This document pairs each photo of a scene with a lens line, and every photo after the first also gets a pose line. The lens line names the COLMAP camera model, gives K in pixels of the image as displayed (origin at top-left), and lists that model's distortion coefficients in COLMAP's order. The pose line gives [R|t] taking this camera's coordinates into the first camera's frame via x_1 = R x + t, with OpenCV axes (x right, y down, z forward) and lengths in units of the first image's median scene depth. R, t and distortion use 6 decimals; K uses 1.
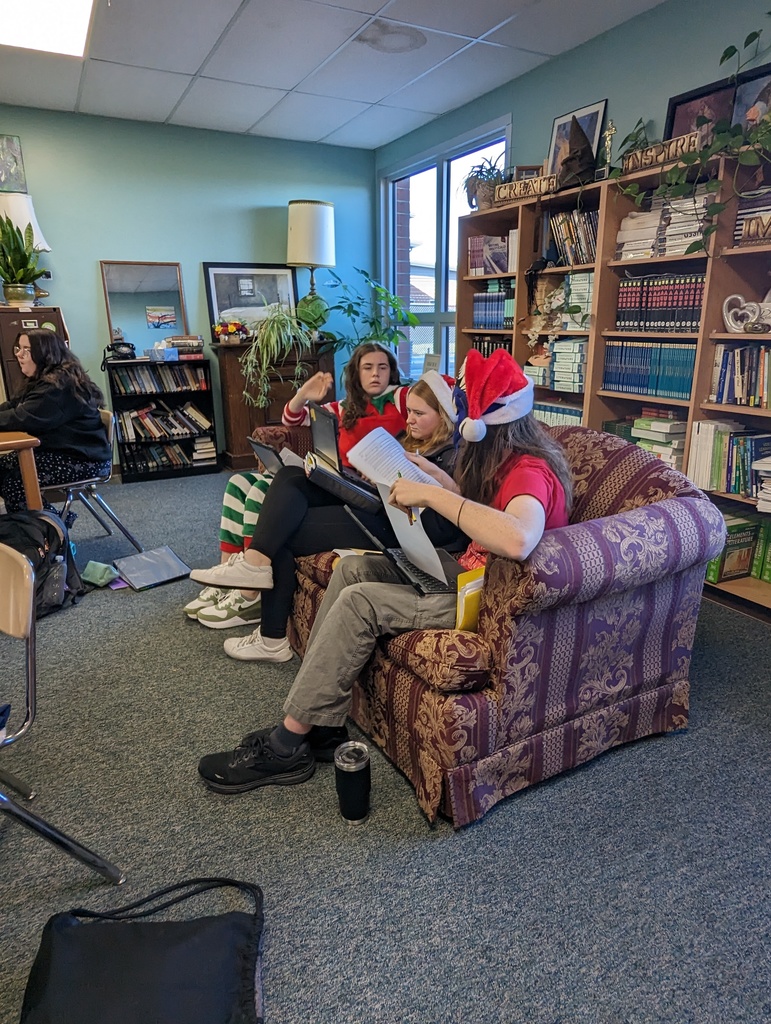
lens RADIAL K [[643.8, 0, 385.5], [0, 643.8, 512.0], [0, 0, 1]] dist [-0.003209, -0.001436]
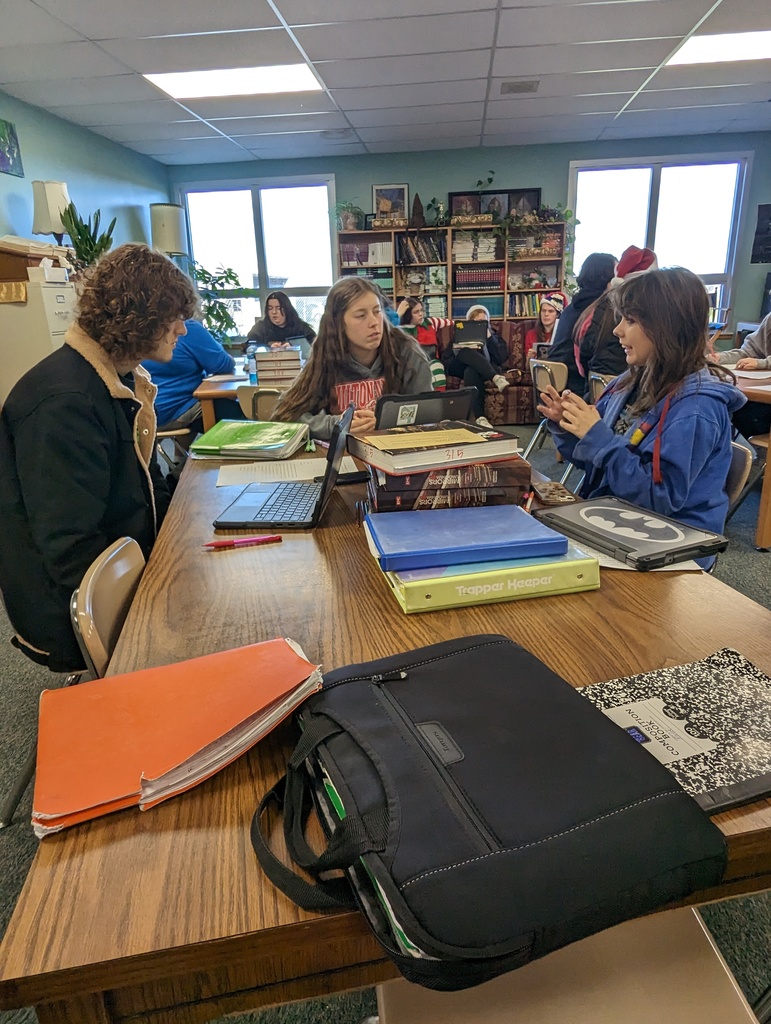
lens RADIAL K [[643.8, 0, 385.5], [0, 643.8, 512.0], [0, 0, 1]] dist [-0.003209, -0.001436]
pose [[0.546831, -0.294418, 0.783769, -1.916149], [0.270138, 0.948109, 0.167677, 0.014153], [-0.792466, 0.120035, 0.597988, -0.096177]]
